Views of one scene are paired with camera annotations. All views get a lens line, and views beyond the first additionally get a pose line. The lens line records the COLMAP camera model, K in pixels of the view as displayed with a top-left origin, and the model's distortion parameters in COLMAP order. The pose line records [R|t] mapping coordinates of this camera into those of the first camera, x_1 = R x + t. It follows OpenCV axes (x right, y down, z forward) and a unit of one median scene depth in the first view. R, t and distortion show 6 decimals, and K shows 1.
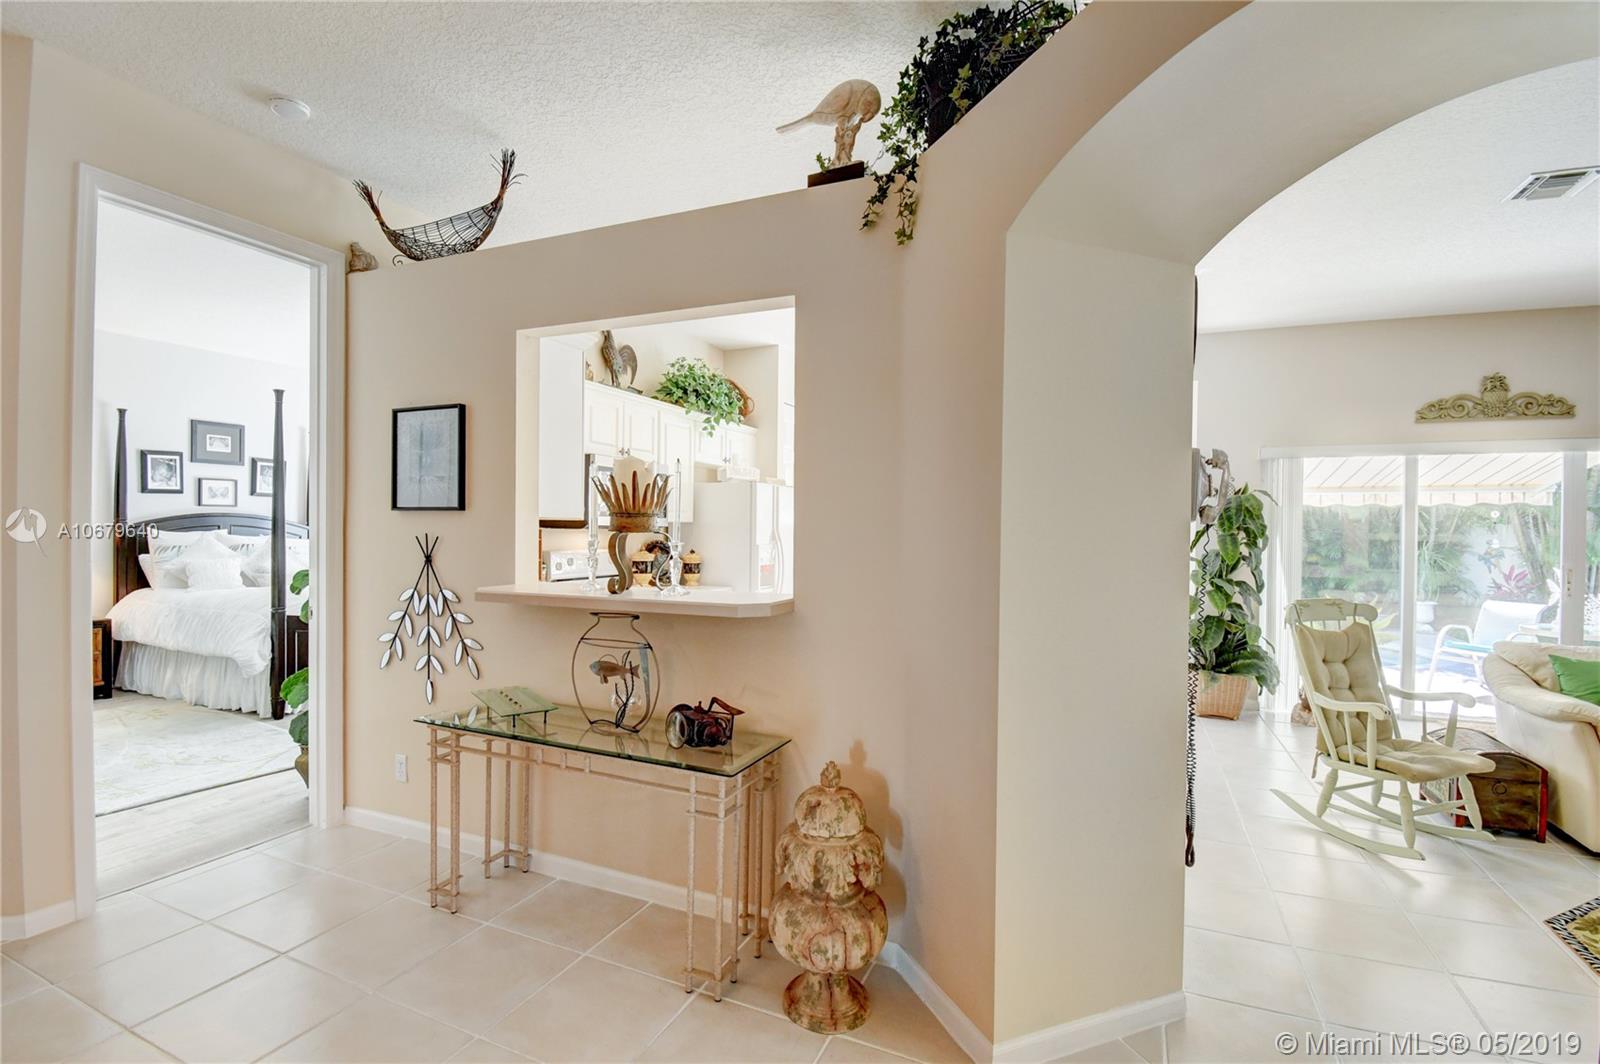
lens RADIAL K [[733.7, 0, 799.1], [0, 733.7, 535.7], [0, 0, 1]] dist [0.021359, -0.027980]
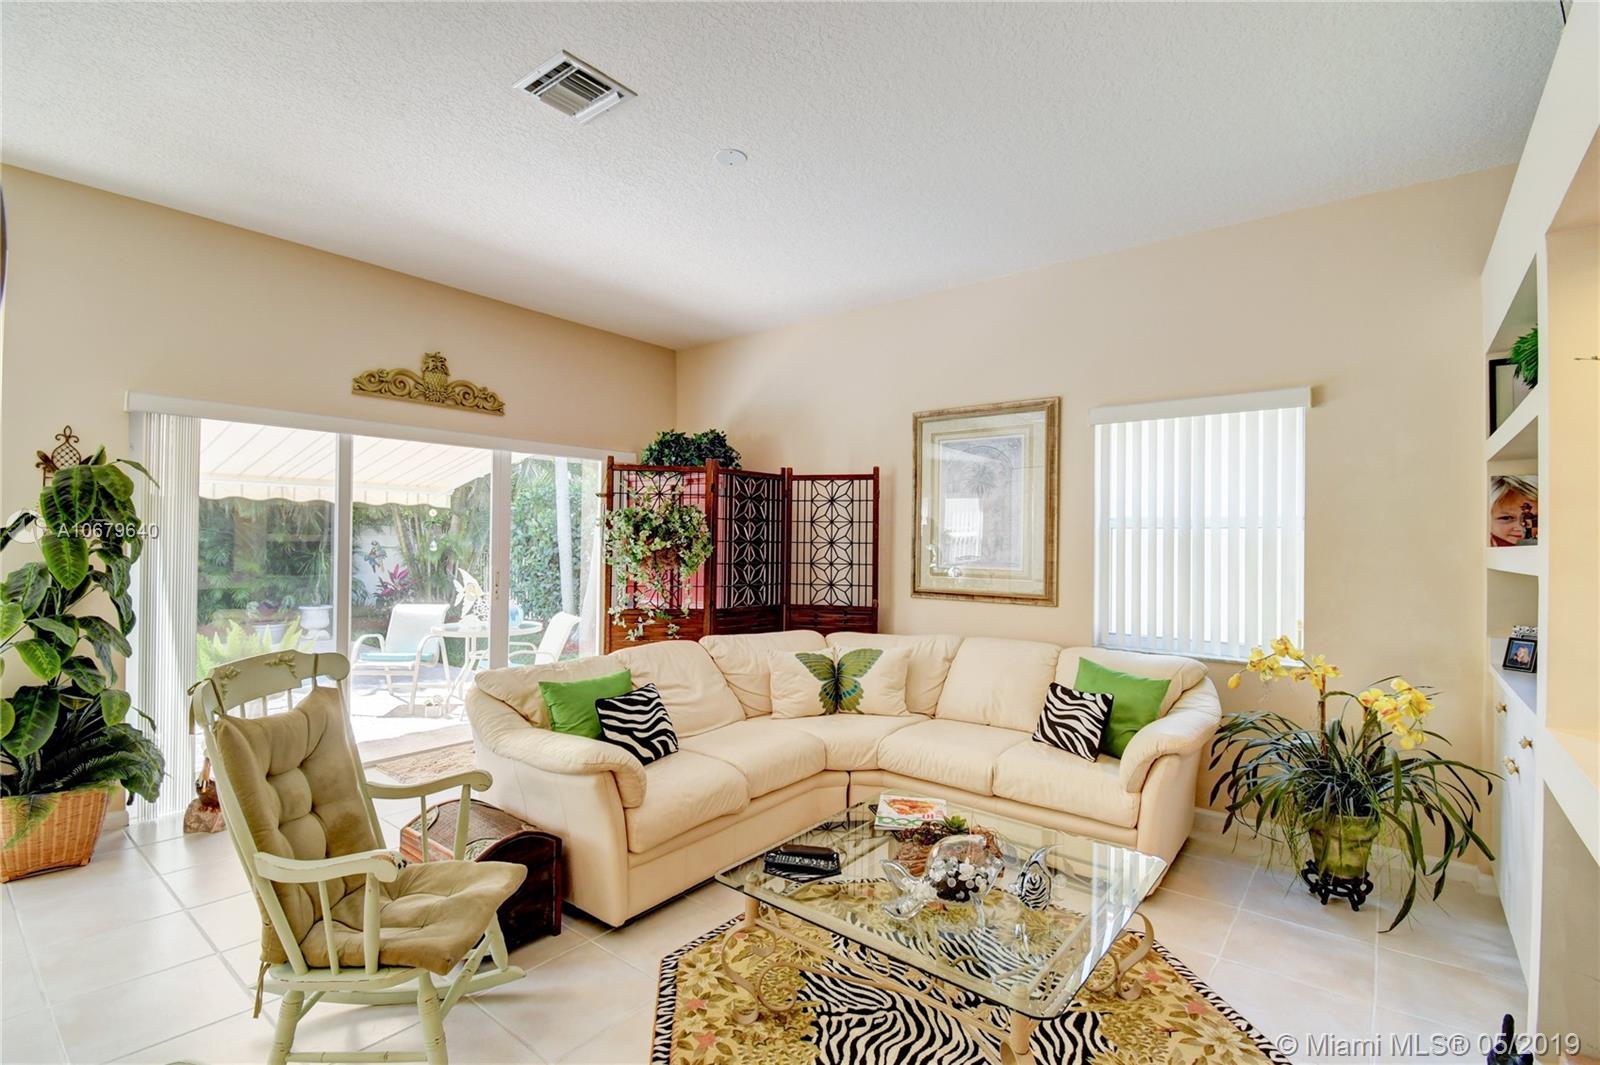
lens RADIAL K [[733.7, 0, 799.1], [0, 733.7, 536.2], [0, 0, 1]] dist [0.021359, -0.027980]
pose [[0.262798, -0.000156, 0.964851, 0.209233], [0.000490, 1.000000, 0.000028, -0.000897], [-0.964851, 0.000465, 0.262798, 0.339639]]
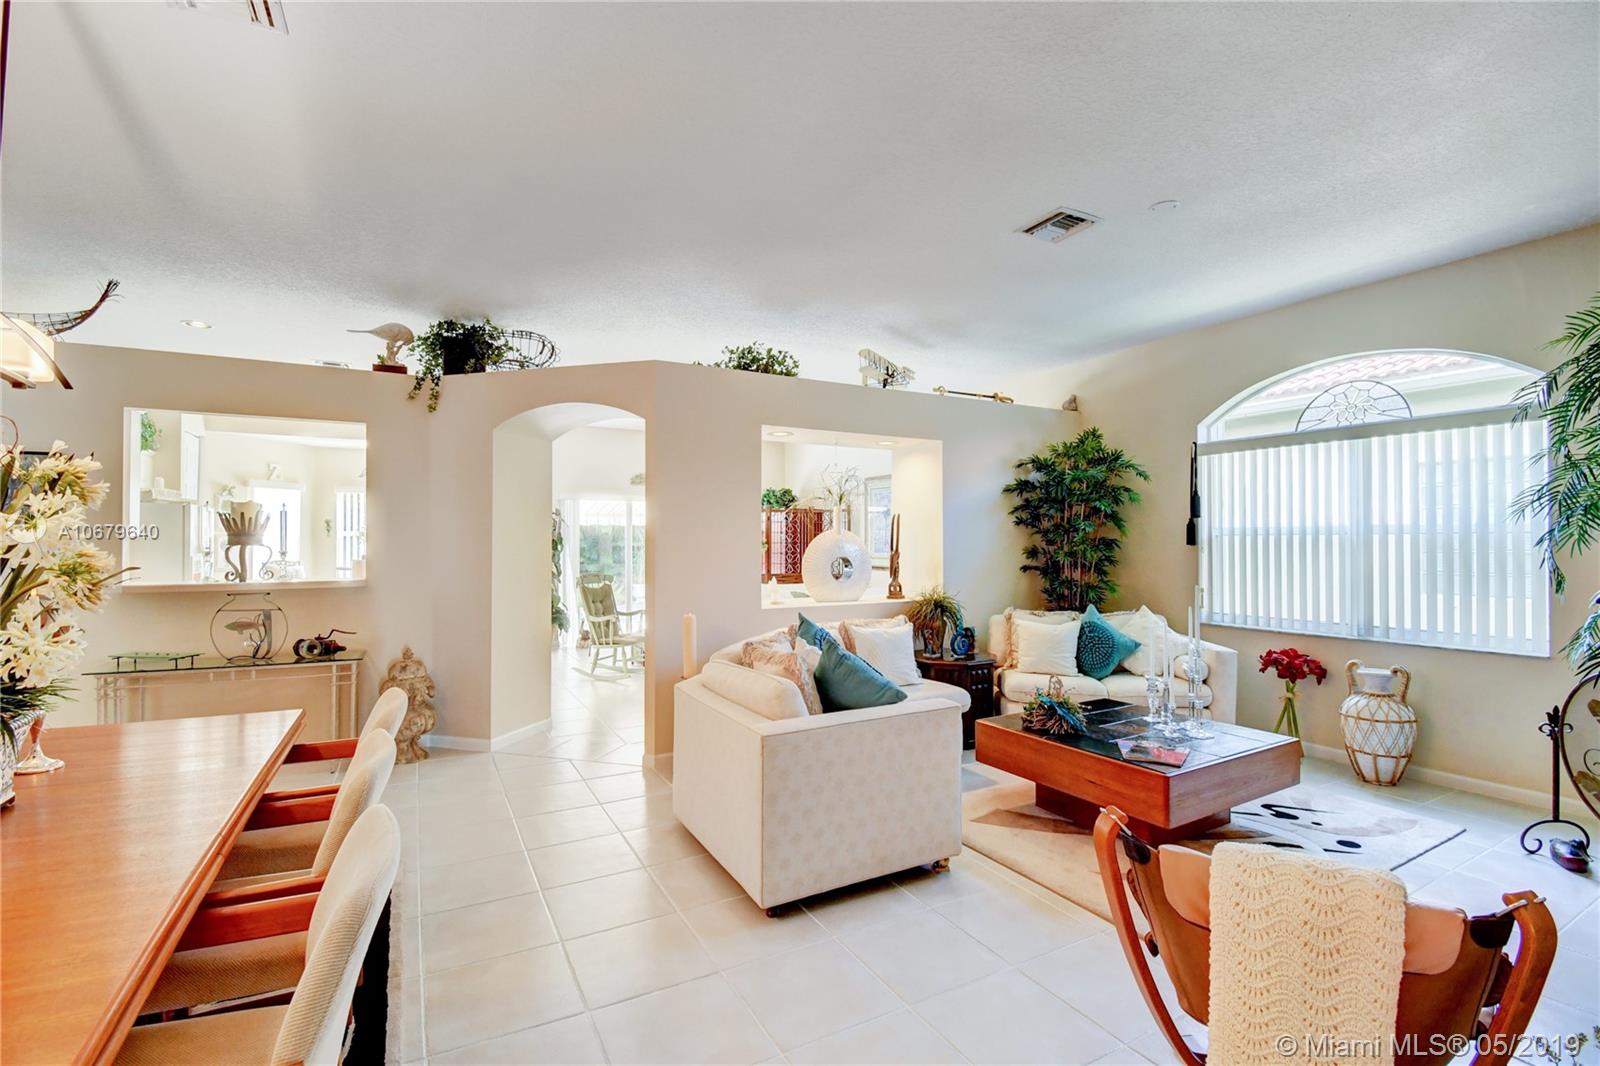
lens RADIAL K [[733.7, 0, 799.1], [0, 733.7, 536.7], [0, 0, 1]] dist [0.021359, -0.027980]
pose [[0.617801, -0.004331, 0.786322, -0.404561], [0.014598, 0.999876, -0.005962, 0.001980], [-0.786199, 0.015162, 0.617788, -0.539480]]
